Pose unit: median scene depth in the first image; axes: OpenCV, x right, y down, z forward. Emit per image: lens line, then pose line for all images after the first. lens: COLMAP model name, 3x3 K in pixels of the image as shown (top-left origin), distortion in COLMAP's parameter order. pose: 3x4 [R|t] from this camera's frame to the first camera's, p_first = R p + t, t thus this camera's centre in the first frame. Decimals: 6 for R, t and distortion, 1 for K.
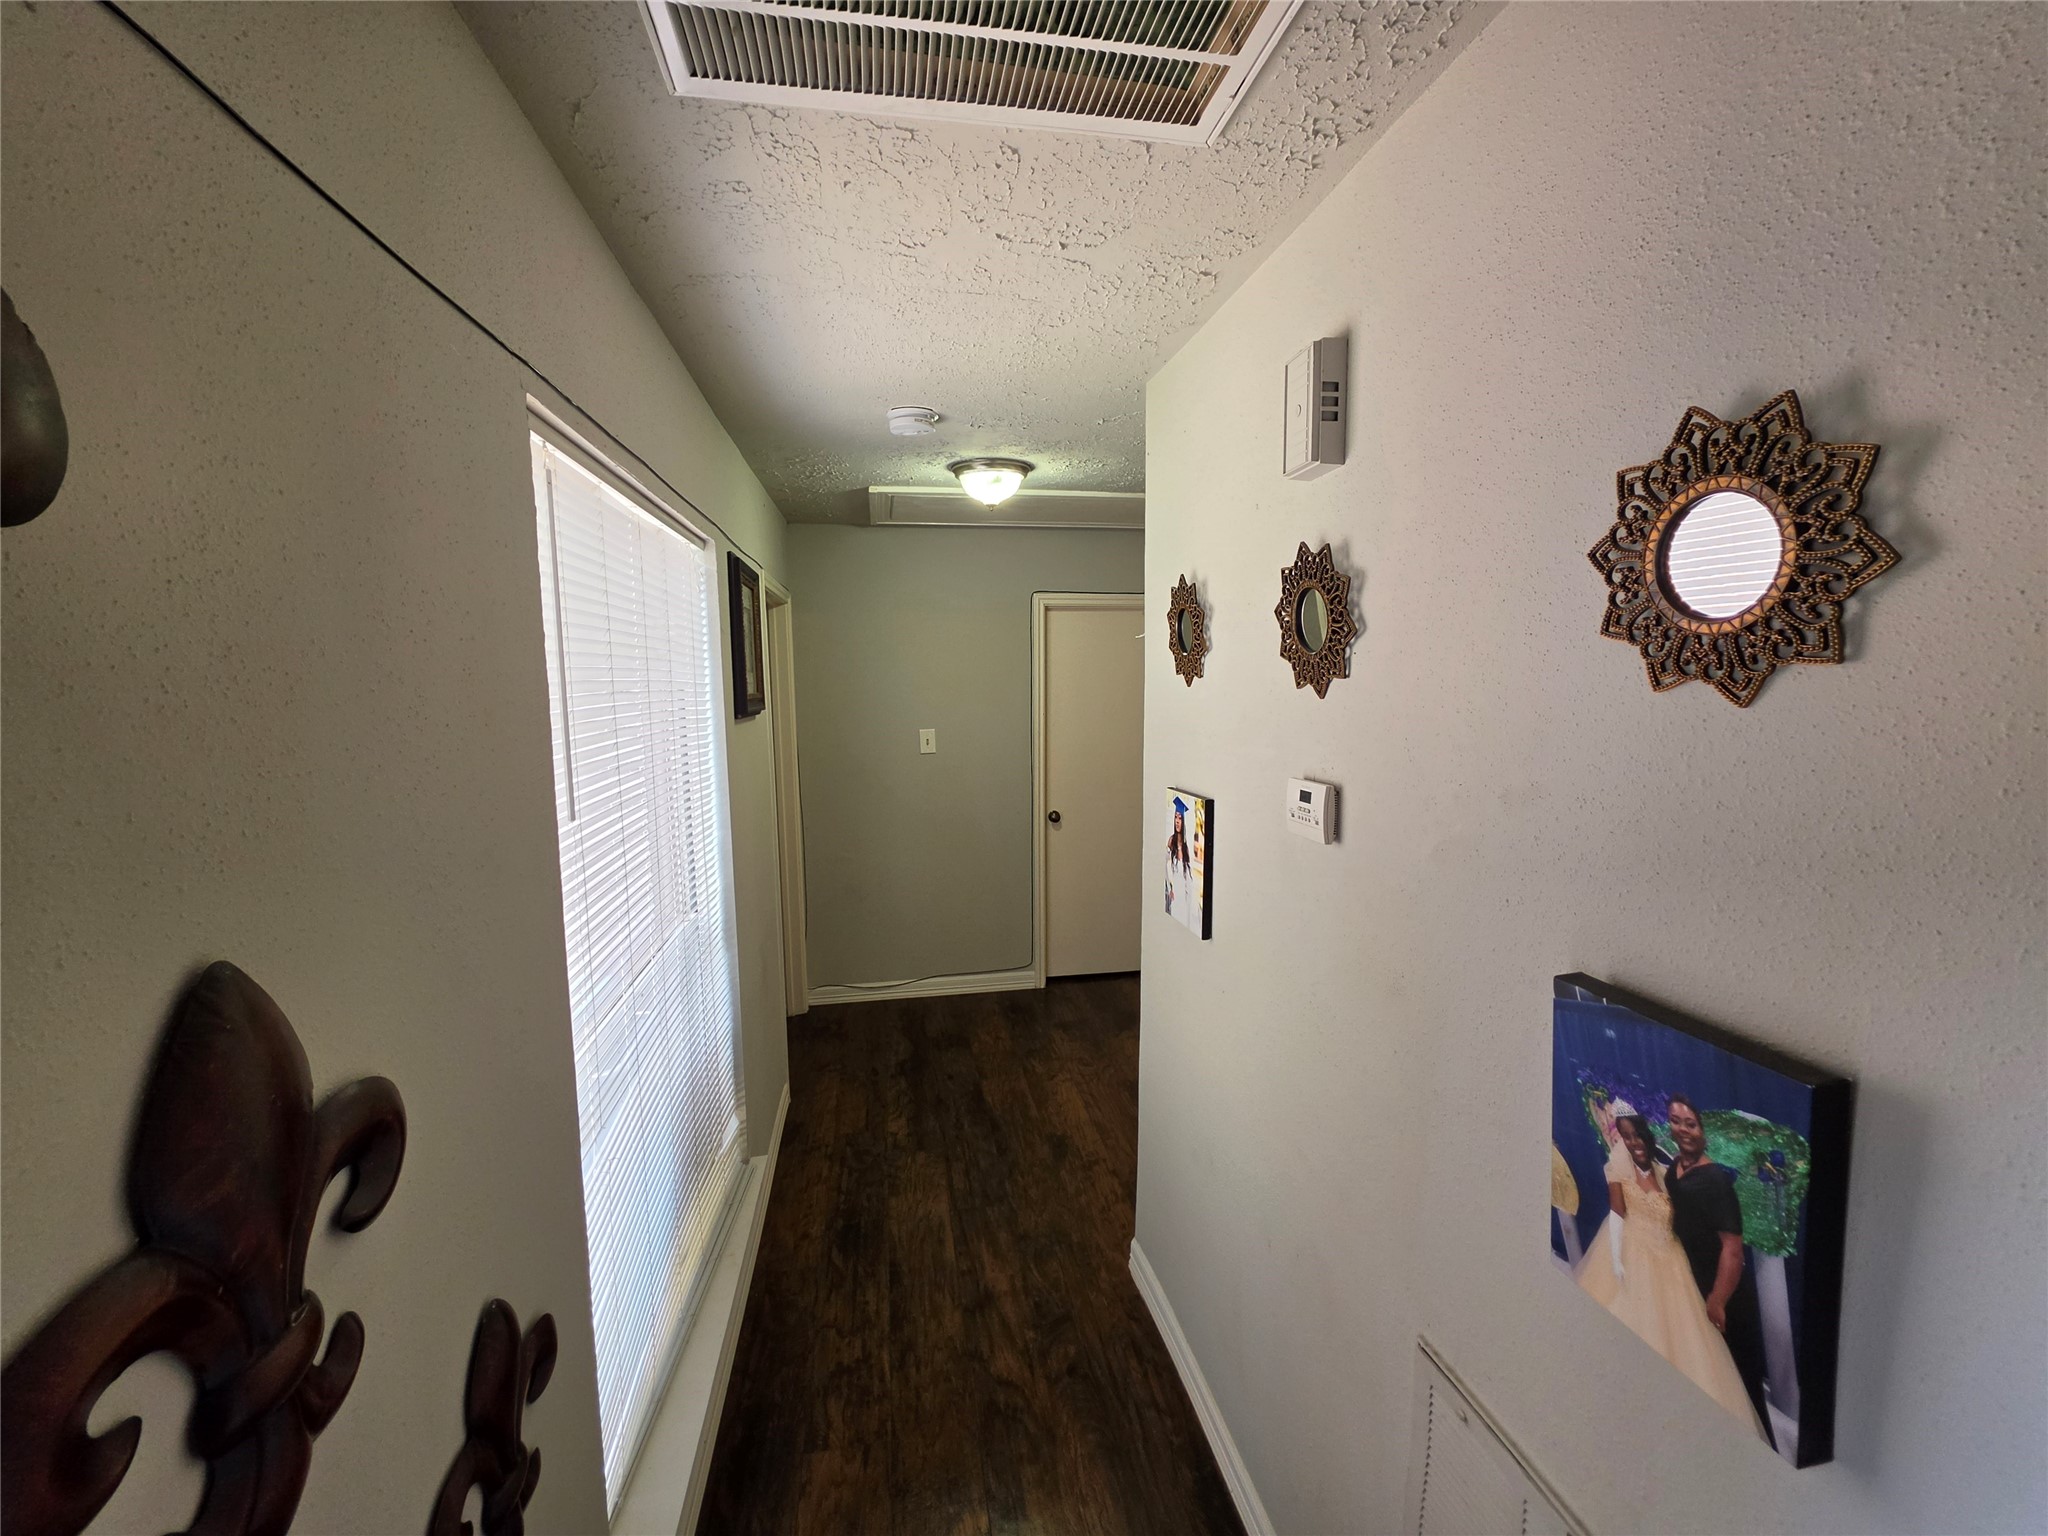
lens RADIAL K [[824.9, 0, 1021.7], [0, 824.9, 762.5], [0, 0, 1]] dist [-0.005053, 0.000964]
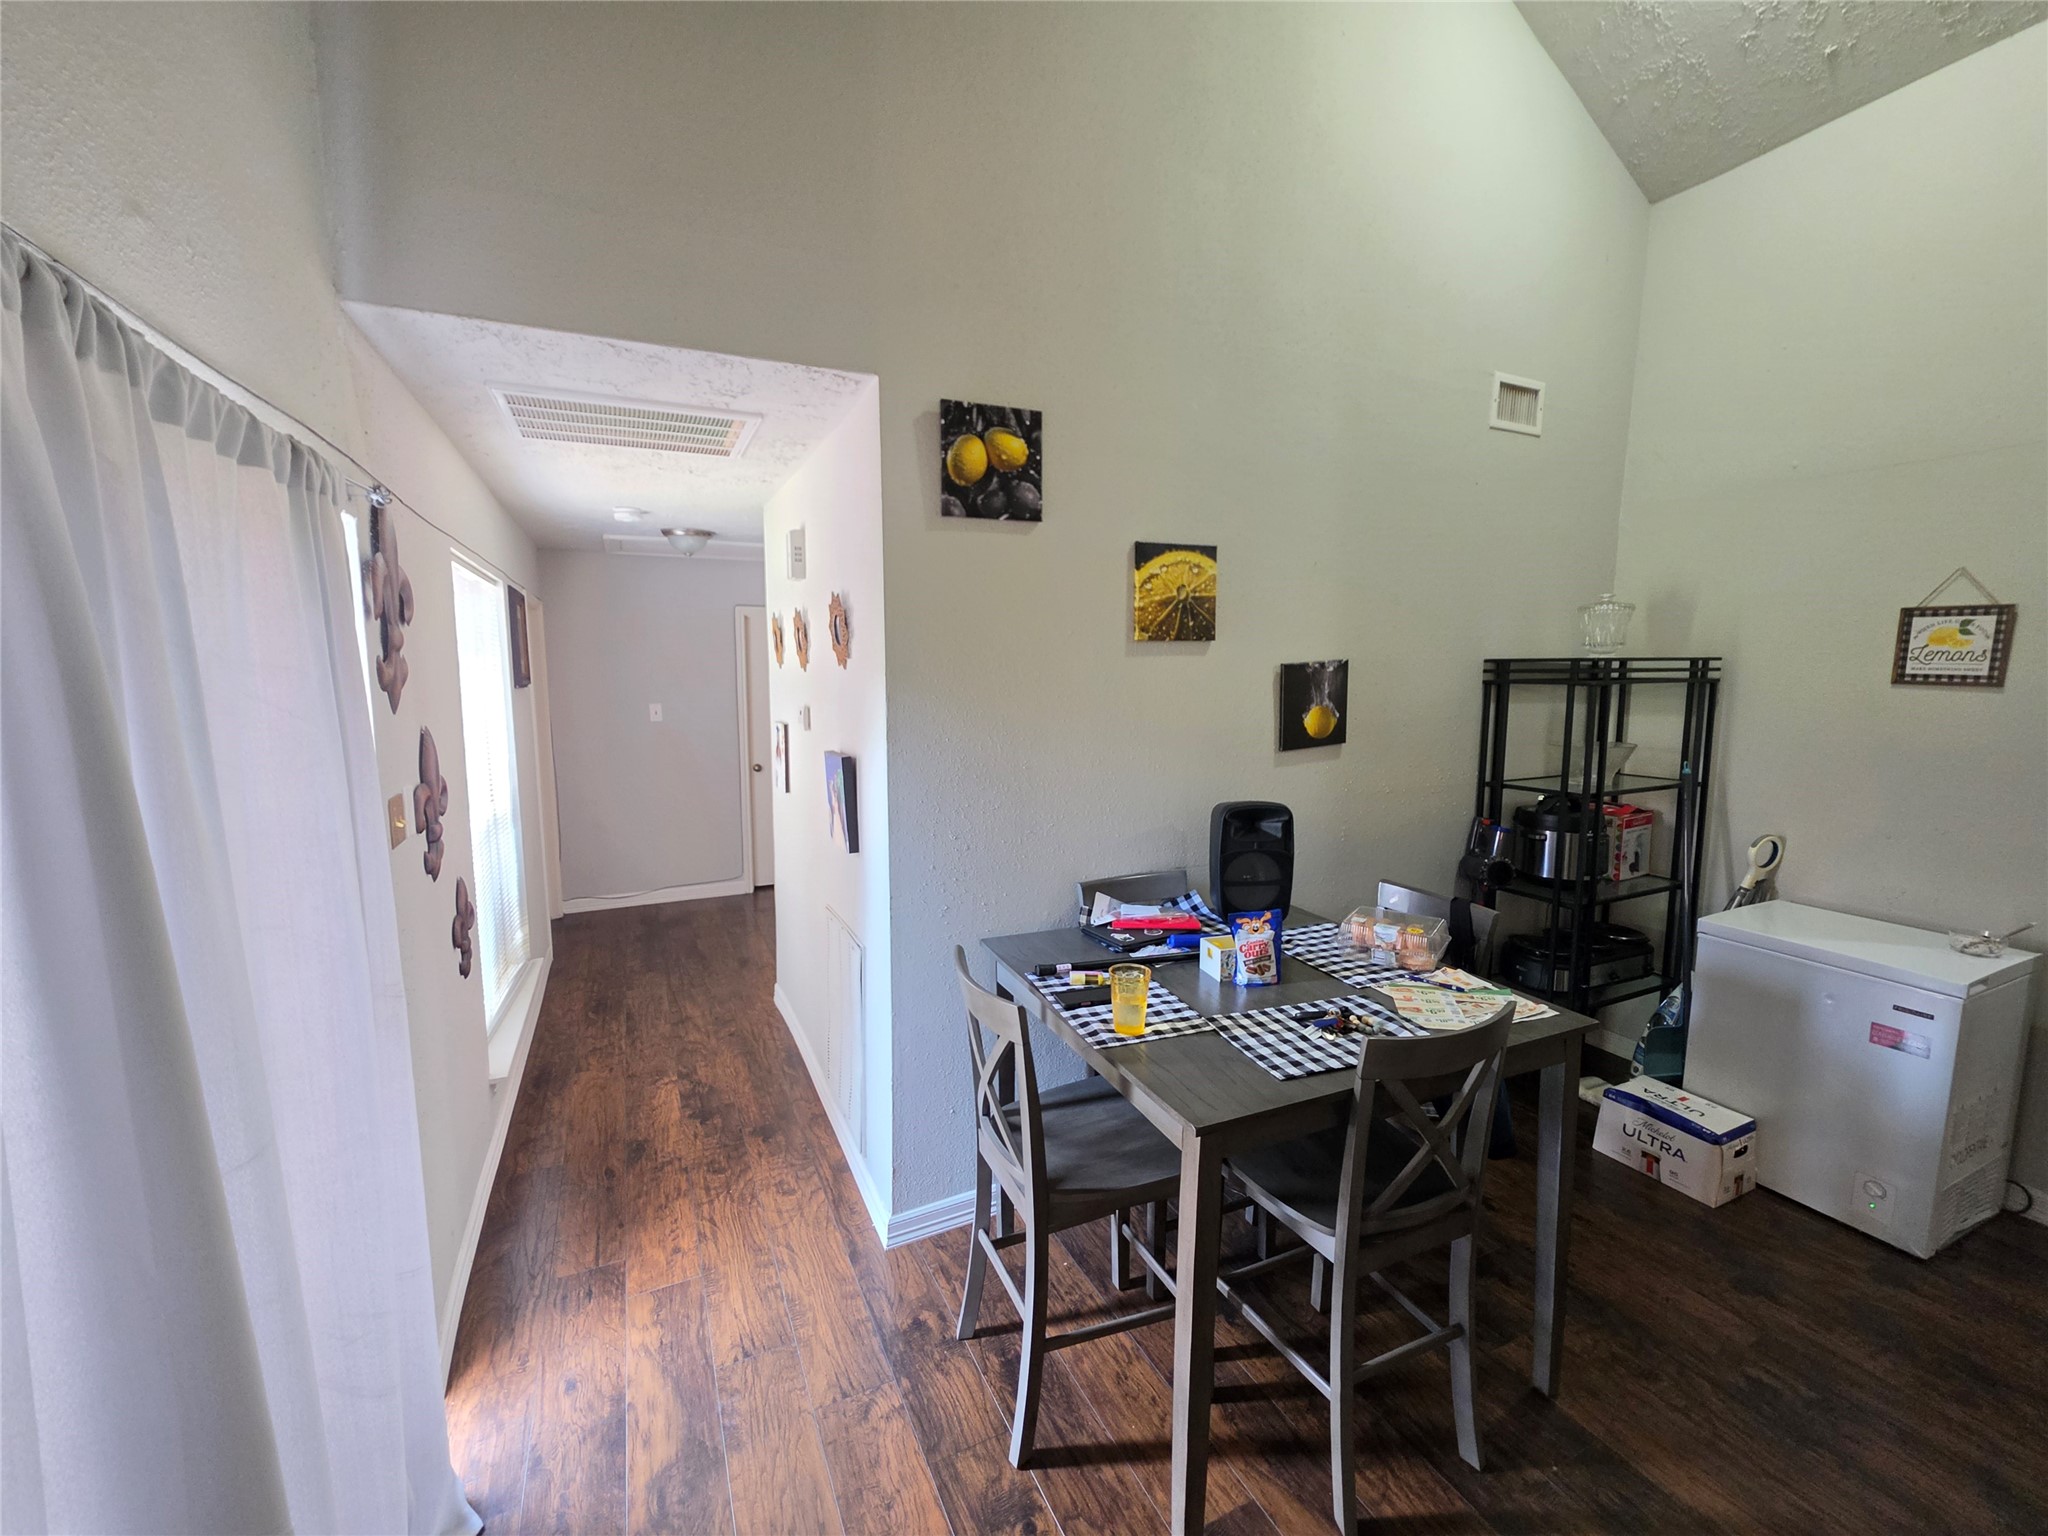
lens RADIAL K [[824.9, 0, 1021.7], [0, 824.9, 762.5], [0, 0, 1]] dist [-0.005053, 0.000964]
pose [[0.962515, -0.020295, 0.270468, 0.169571], [0.018973, 0.999792, 0.007501, 0.099392], [-0.270564, -0.002088, 0.962700, -0.823064]]
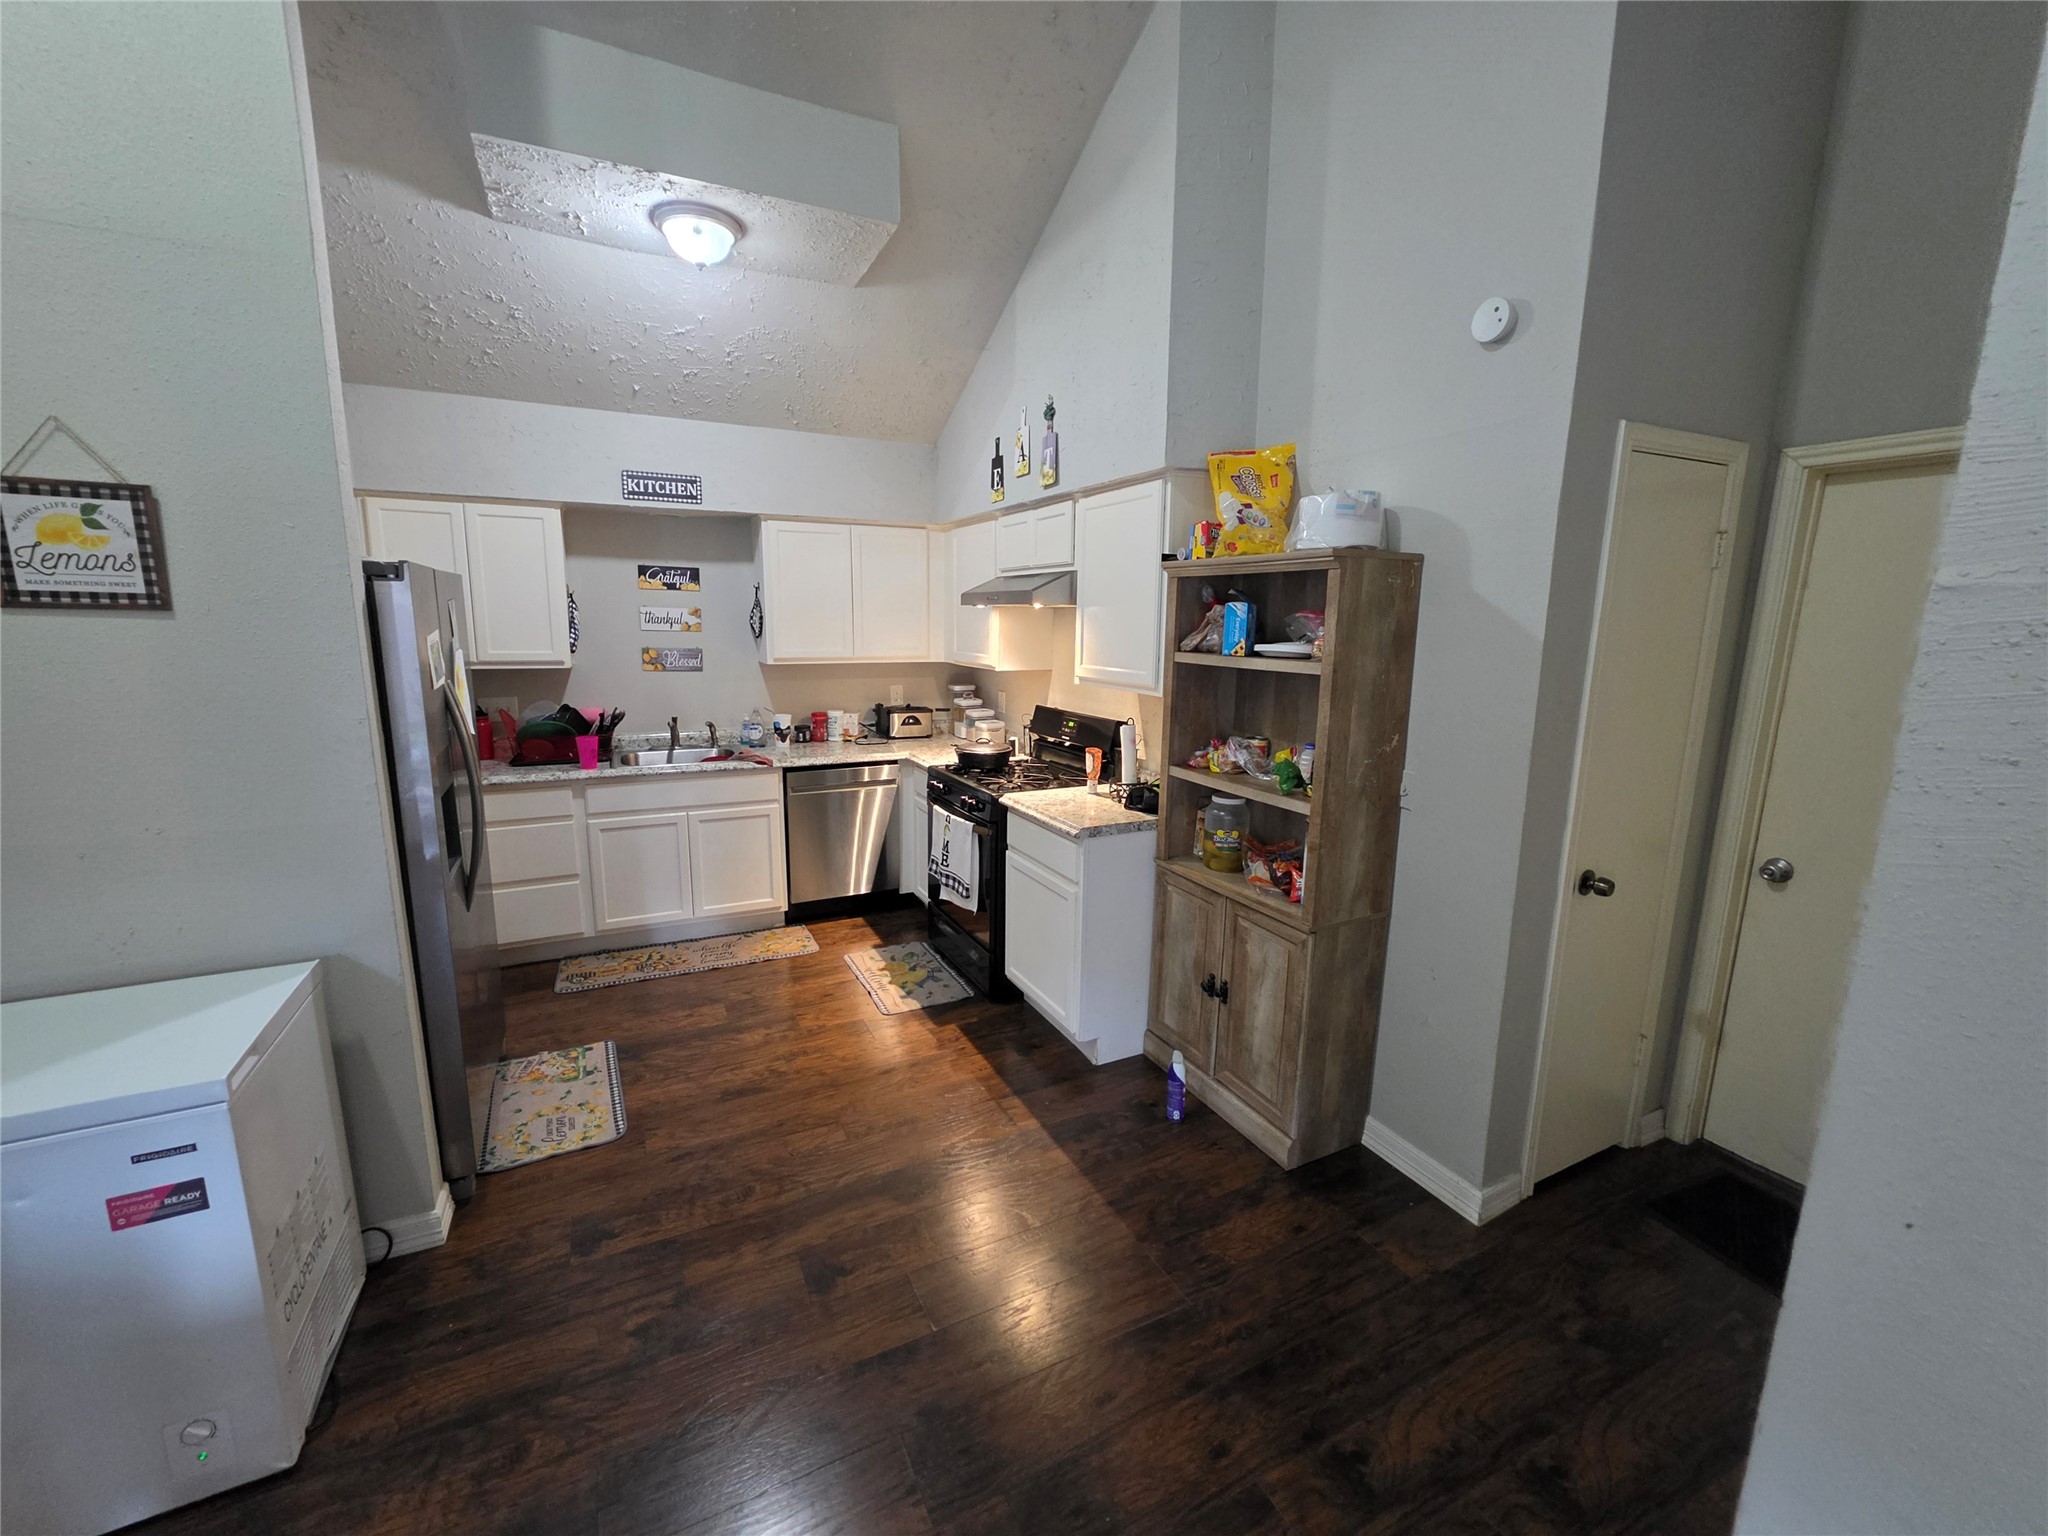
lens RADIAL K [[830.0, 0, 1019.0], [0, 830.0, 762.5], [0, 0, 1]] dist [-0.003700, 0.000733]
pose [[-0.285557, -0.169299, 0.943289, 0.750673], [0.101018, 0.973472, 0.205297, 0.089915], [-0.953023, 0.153913, -0.260880, -0.647236]]
